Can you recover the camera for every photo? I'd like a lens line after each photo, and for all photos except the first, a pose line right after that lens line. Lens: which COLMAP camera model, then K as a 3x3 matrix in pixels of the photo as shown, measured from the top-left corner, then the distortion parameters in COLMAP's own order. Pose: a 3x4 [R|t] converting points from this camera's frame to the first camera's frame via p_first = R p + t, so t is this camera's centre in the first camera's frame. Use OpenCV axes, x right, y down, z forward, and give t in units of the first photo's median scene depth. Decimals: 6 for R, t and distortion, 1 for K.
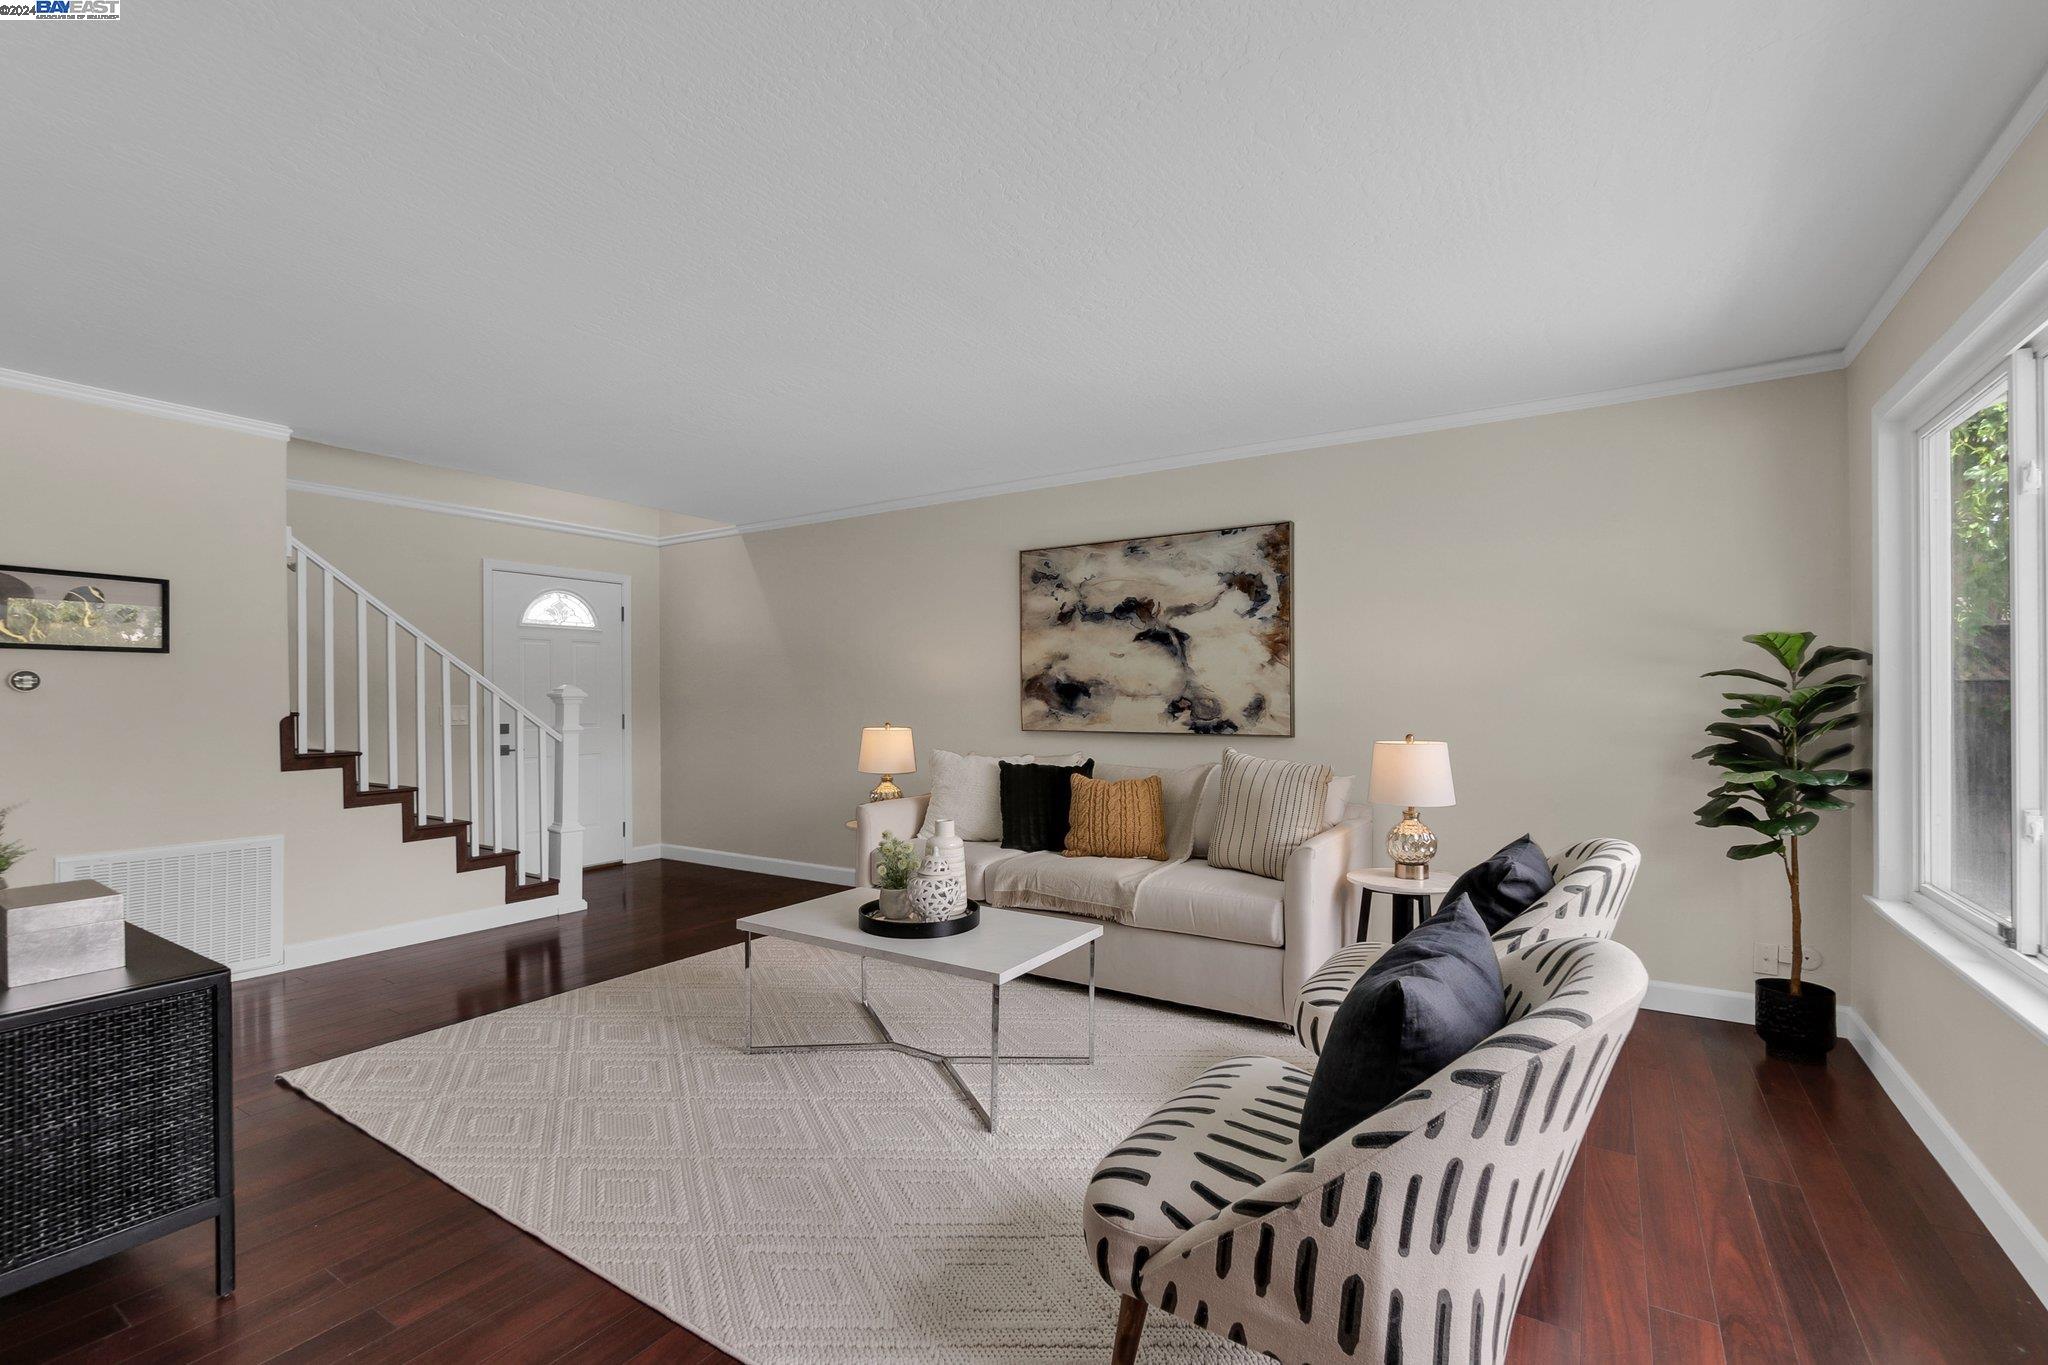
lens RADIAL K [[893.6, 0, 1034.3], [0, 893.6, 698.4], [0, 0, 1]] dist [-0.006183, 0.002243]
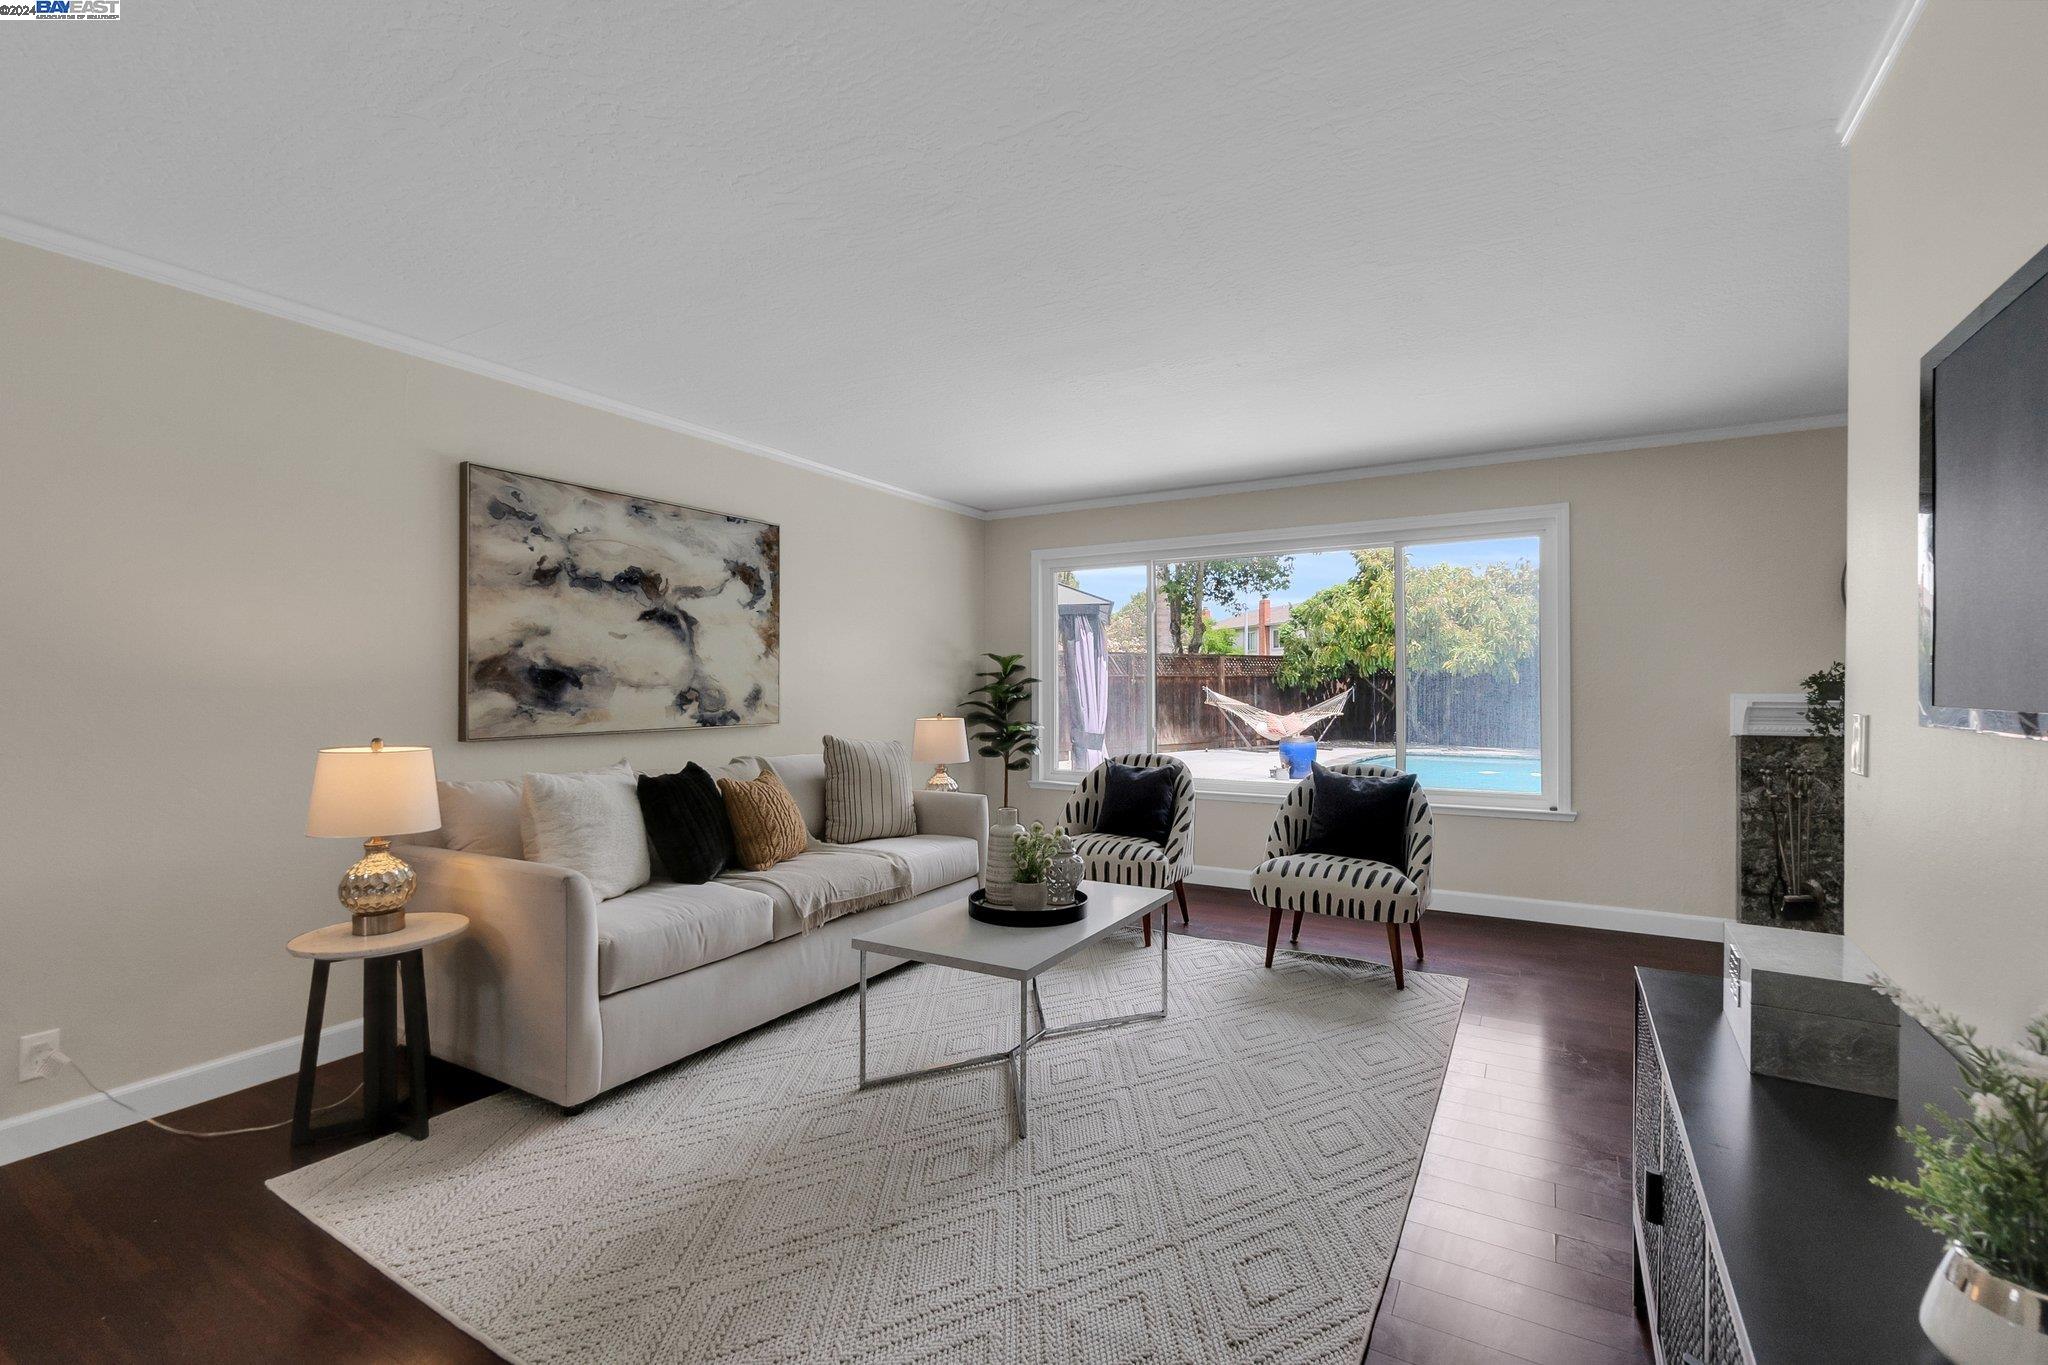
lens RADIAL K [[893.6, 0, 1037.9], [0, 893.6, 675.5], [0, 0, 1]] dist [-0.006183, 0.002243]
pose [[-0.043110, 0.013158, 0.998984, -0.792088], [0.003877, 0.999908, -0.013003, -0.000589], [-0.999063, 0.003312, -0.043157, 0.720912]]
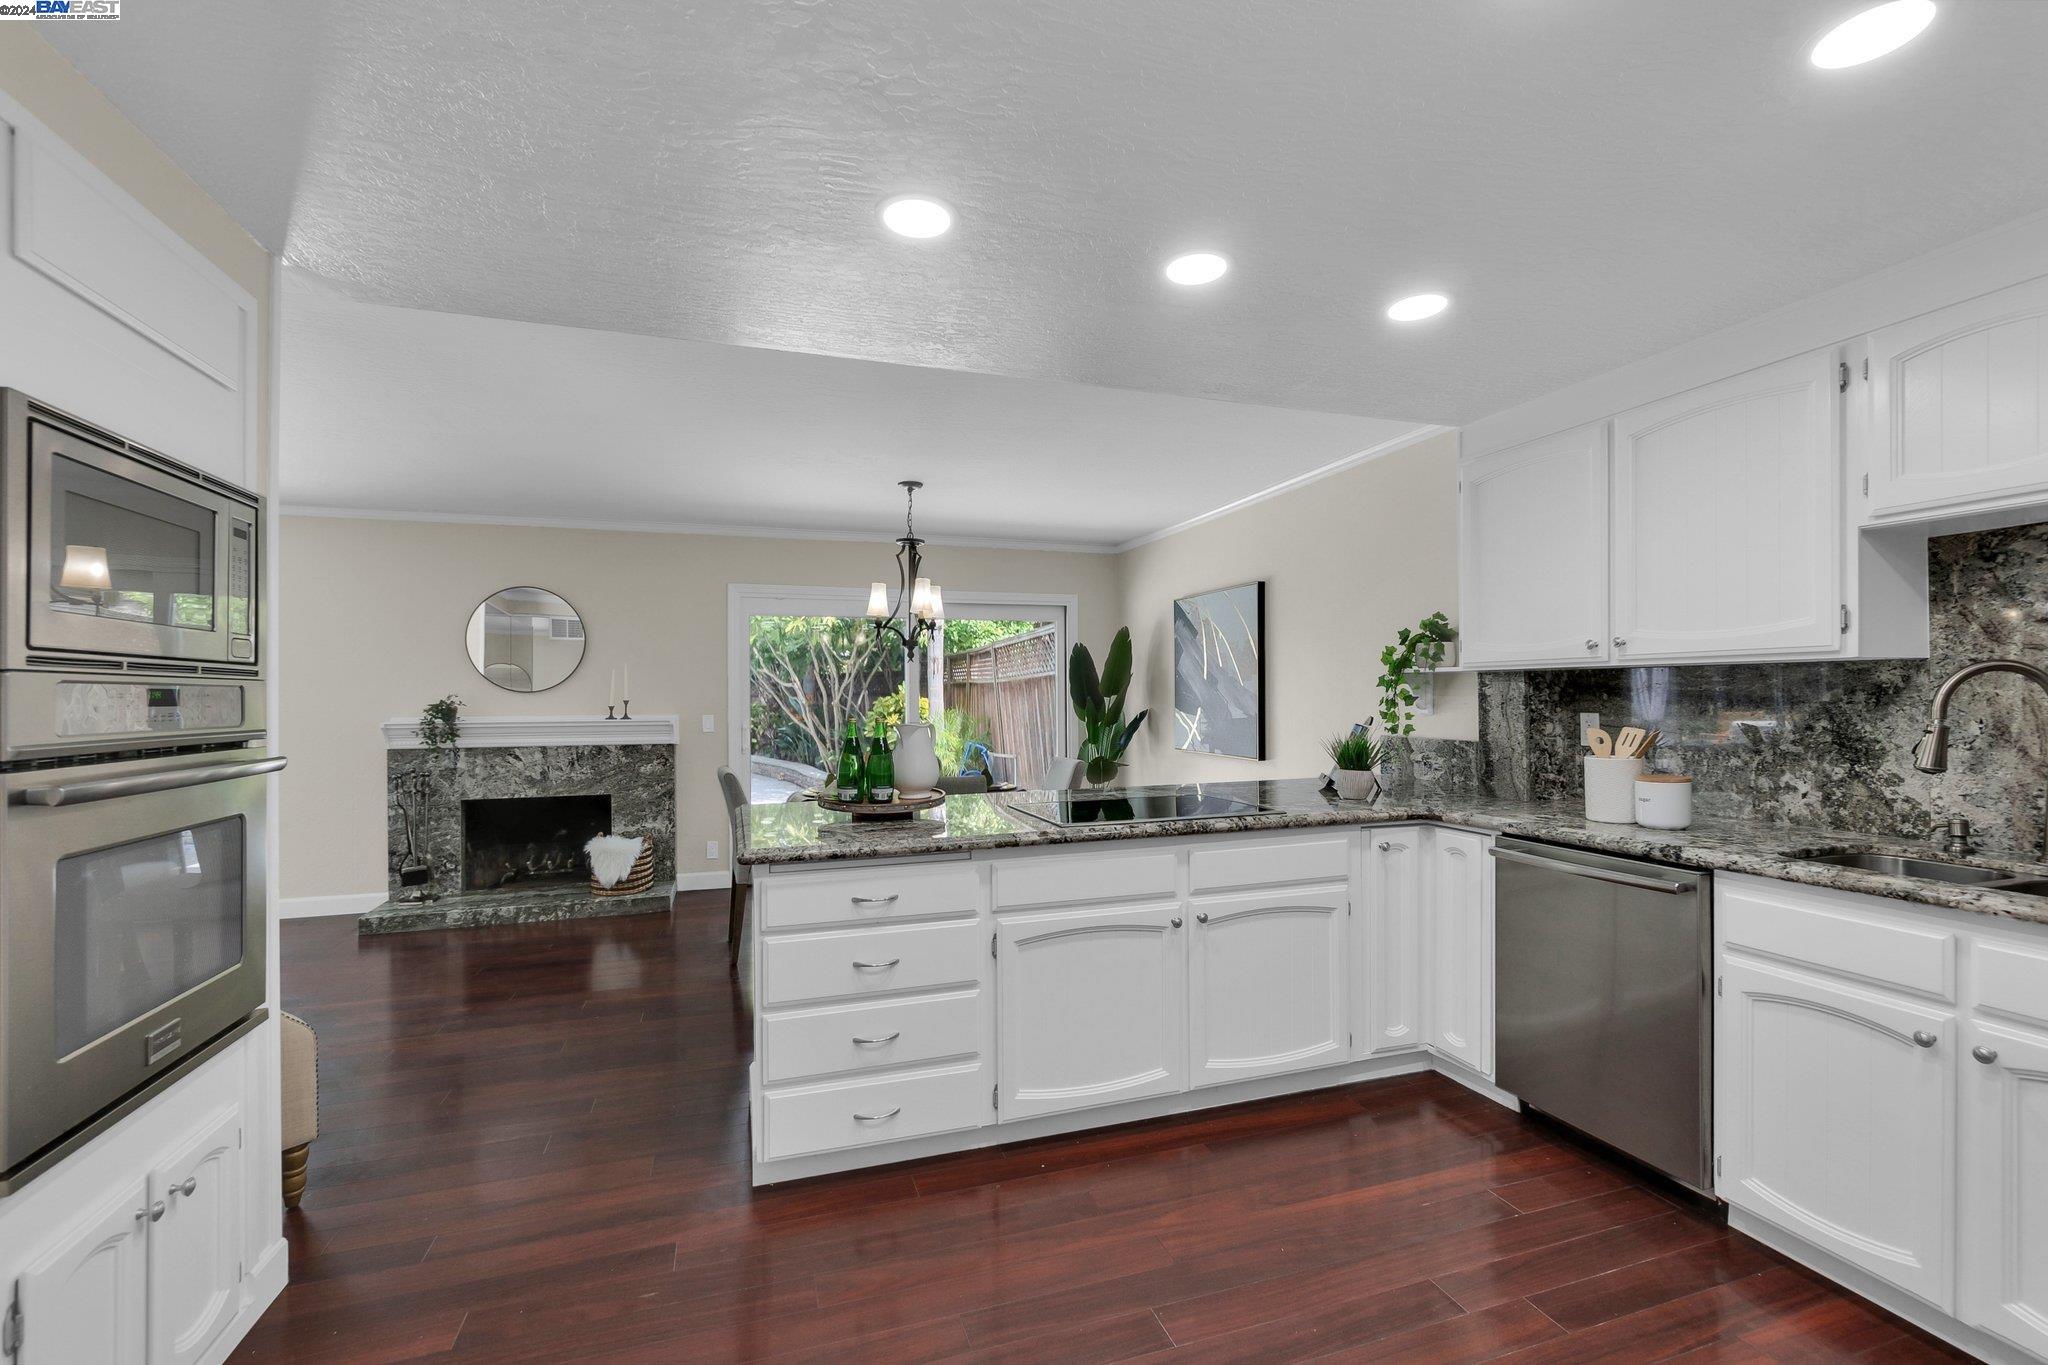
lens RADIAL K [[893.6, 0, 1029.2], [0, 893.6, 691.4], [0, 0, 1]] dist [-0.006183, 0.002243]
pose [[-0.774880, 0.012408, 0.631987, -1.348068], [0.011401, 0.999919, -0.005652, -0.009727], [-0.632006, 0.002826, -0.774959, 0.324740]]
